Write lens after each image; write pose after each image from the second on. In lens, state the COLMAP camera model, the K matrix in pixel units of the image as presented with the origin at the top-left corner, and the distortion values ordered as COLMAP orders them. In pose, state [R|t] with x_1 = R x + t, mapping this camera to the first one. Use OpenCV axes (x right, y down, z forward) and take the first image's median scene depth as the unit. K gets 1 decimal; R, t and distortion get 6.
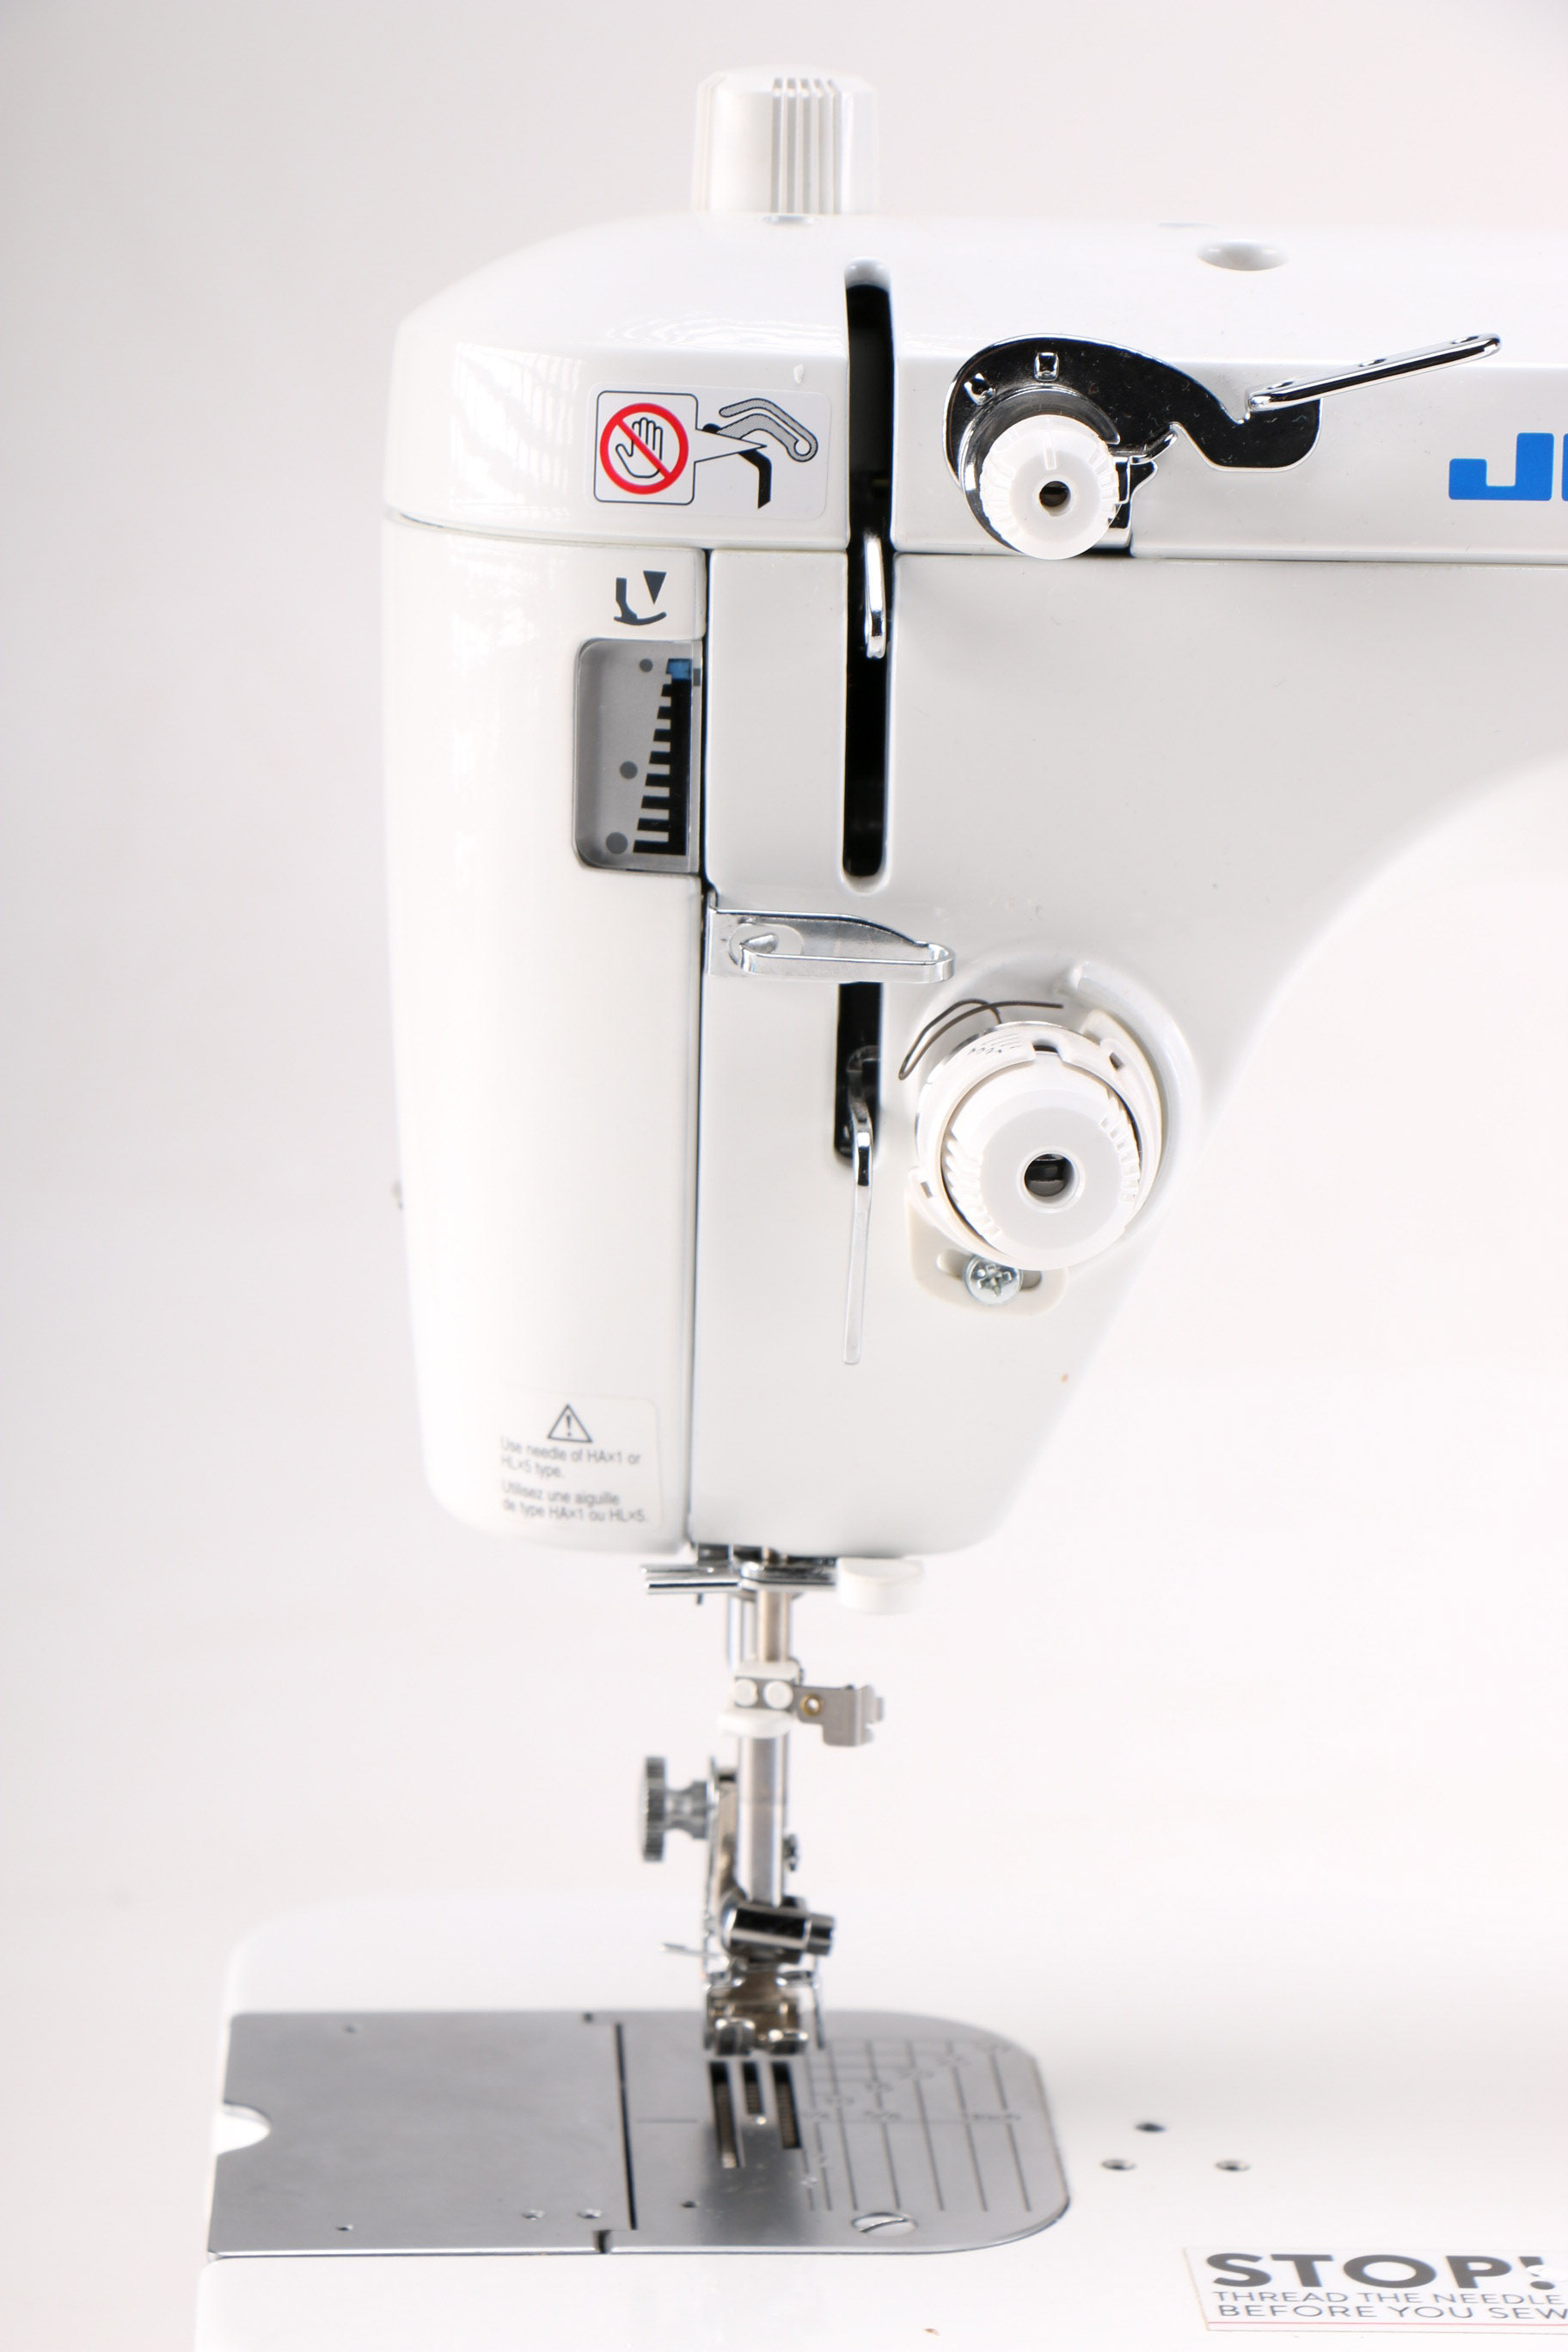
lens RADIAL K [[6846.6, 0, 784.0], [0, 6846.6, 1176.0], [0, 0, 1]] dist [0.319583, 1.148058]
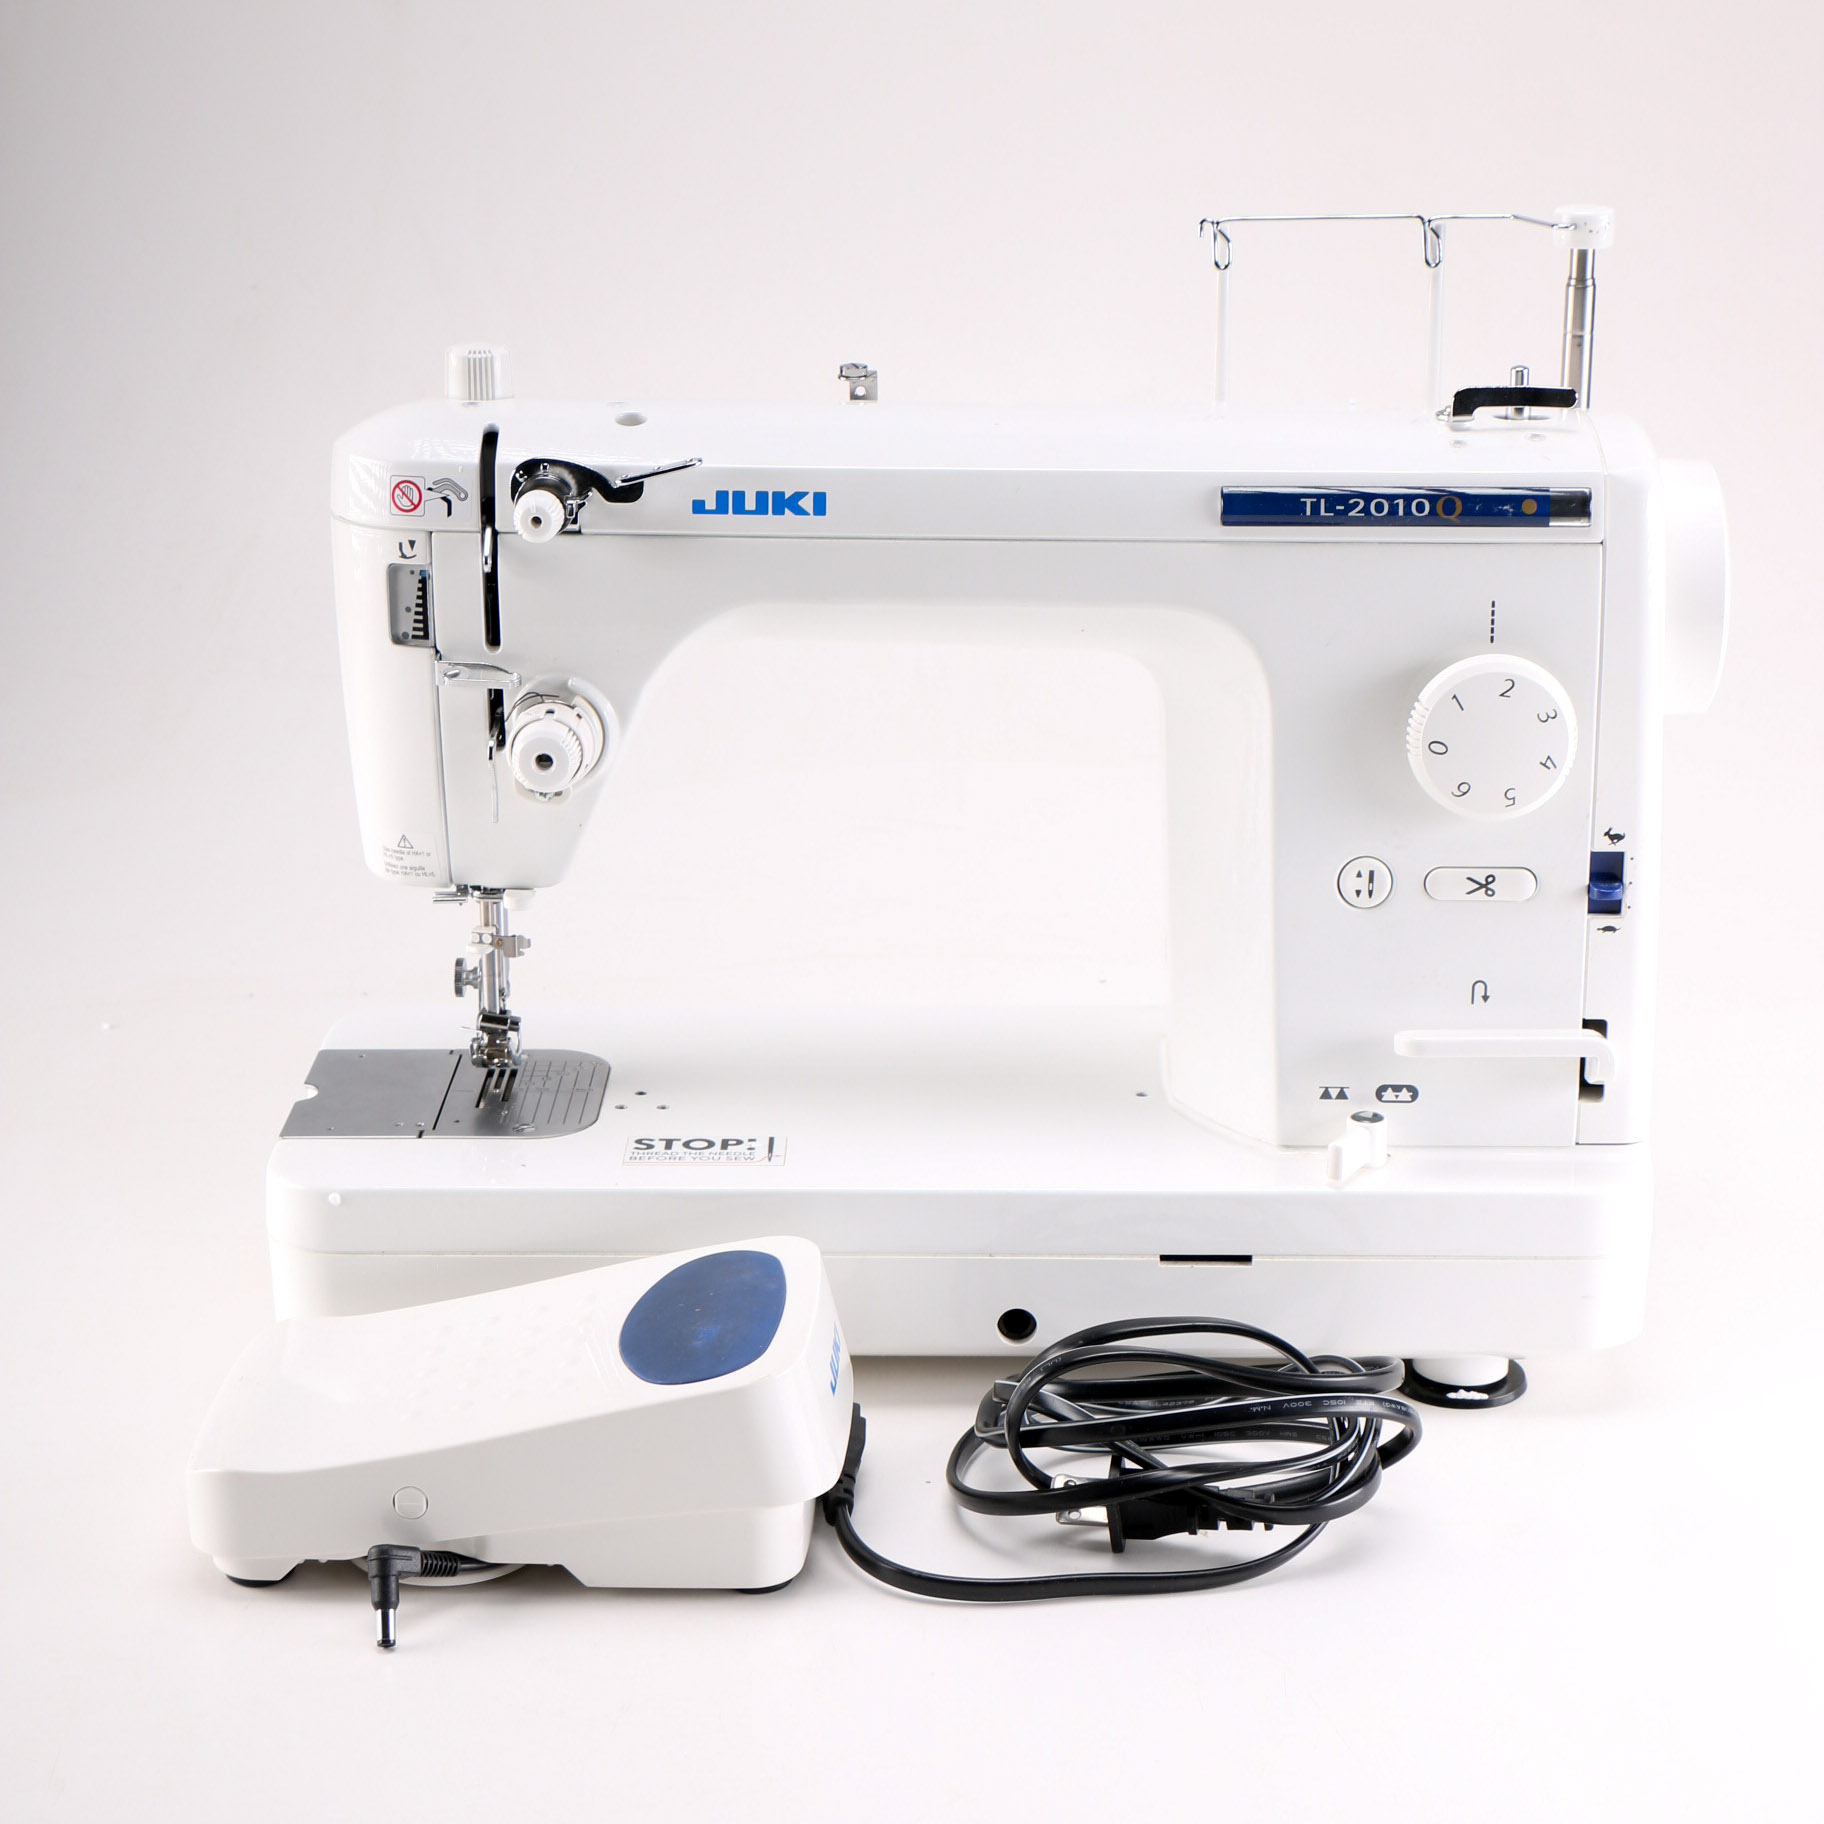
lens RADIAL K [[4008.7, 0, 912.0], [0, 4008.7, 912.0], [0, 0, 1]] dist [-0.045816, -0.161720]
pose [[0.997864, -0.000581, -0.065327, 0.283511], [0.007175, 0.994886, 0.100750, -0.098477], [0.064935, -0.101003, 0.992765, -0.596420]]
